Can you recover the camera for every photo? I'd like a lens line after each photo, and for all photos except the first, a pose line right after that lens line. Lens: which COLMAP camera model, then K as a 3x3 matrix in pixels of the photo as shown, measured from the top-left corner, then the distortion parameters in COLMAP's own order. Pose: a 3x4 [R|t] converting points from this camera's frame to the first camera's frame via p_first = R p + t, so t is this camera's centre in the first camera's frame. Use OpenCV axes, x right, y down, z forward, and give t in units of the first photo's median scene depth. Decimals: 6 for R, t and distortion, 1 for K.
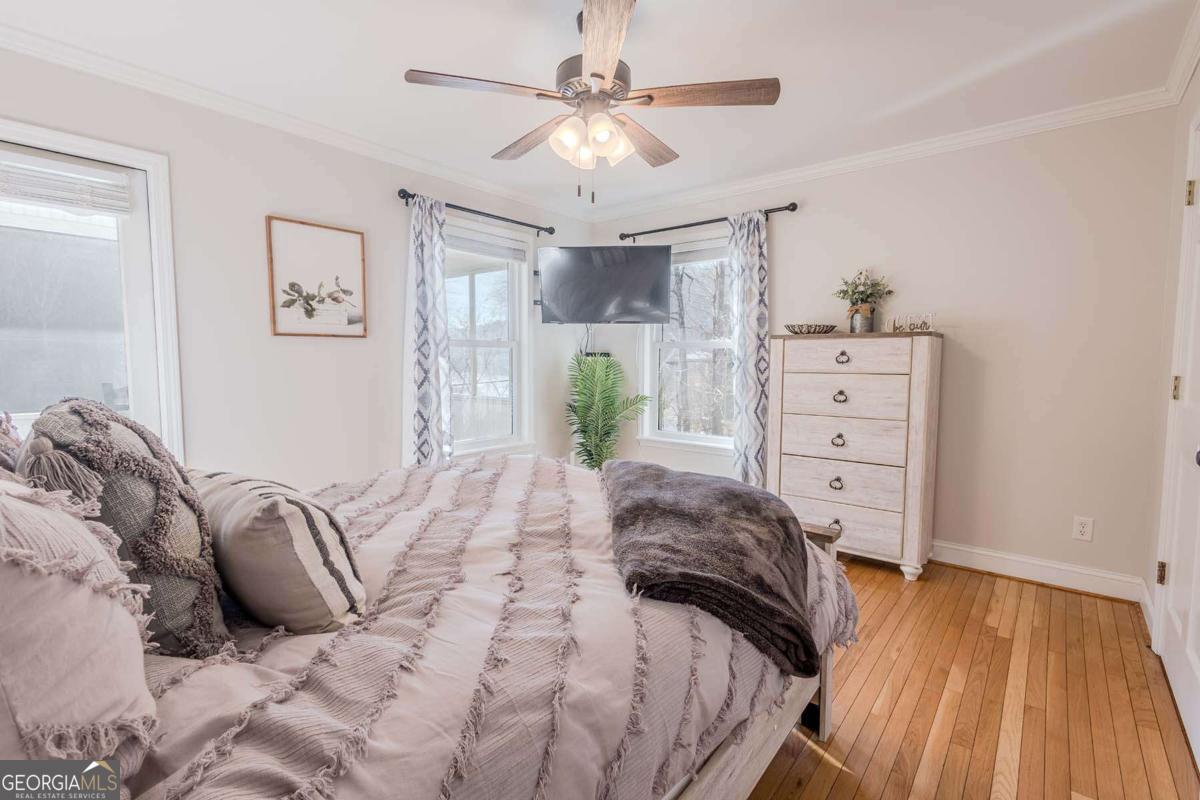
lens RADIAL K [[553.2, 0, 596.0], [0, 553.2, 395.0], [0, 0, 1]] dist [-0.000336, -0.000053]
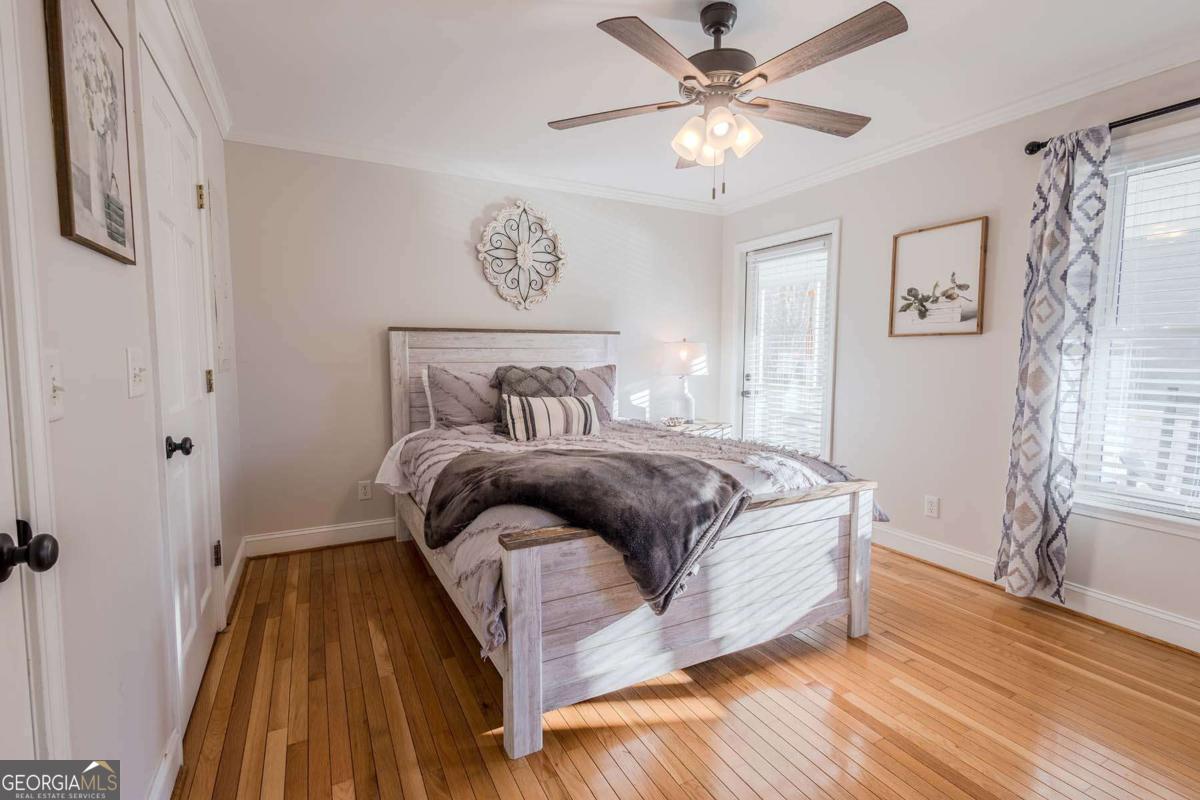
lens RADIAL K [[547.9, 0, 592.9], [0, 547.9, 400.1], [0, 0, 1]] dist [0.001413, 0.000061]
pose [[-0.392494, 0.070298, -0.917064, 0.697574], [-0.073673, 0.991468, 0.107533, -0.052030], [0.916799, 0.109769, -0.383966, 0.845477]]
